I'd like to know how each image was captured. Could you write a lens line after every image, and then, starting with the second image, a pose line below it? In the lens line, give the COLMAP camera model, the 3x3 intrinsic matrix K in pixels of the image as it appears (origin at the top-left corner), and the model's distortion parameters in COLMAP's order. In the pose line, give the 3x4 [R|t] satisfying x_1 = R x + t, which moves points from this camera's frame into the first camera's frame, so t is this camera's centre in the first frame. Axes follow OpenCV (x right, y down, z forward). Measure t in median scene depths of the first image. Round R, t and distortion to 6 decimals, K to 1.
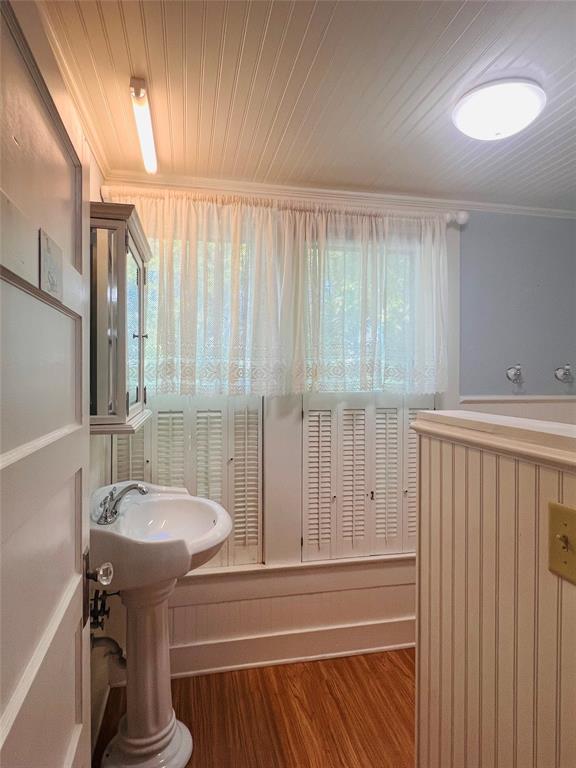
lens RADIAL K [[455.8, 0, 287.4], [0, 455.8, 382.6], [0, 0, 1]] dist [0.000212, 0.000175]
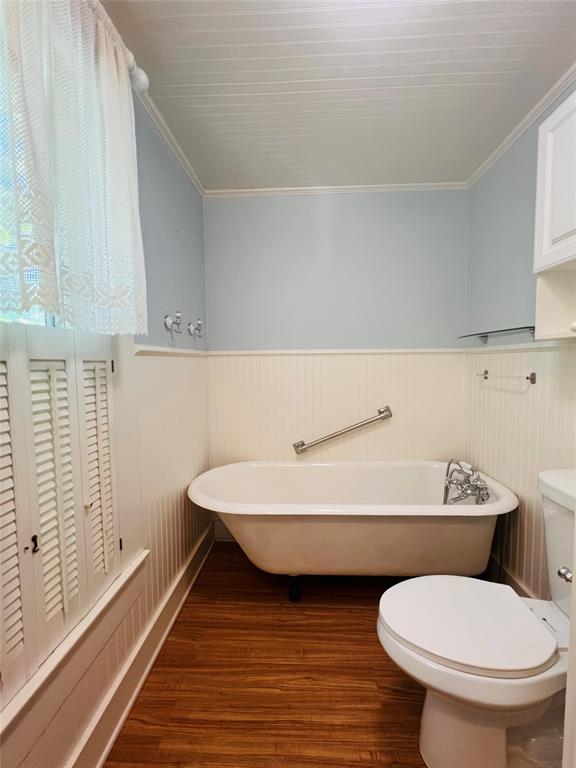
lens RADIAL K [[321.5, 0, 290.2], [0, 321.5, 381.9], [0, 0, 1]] dist [-0.000028, -0.000002]
pose [[0.247460, -0.067697, 0.966530, -0.059906], [0.018094, 0.997705, 0.065248, 0.061813], [-0.968729, 0.001342, 0.248117, 0.656030]]
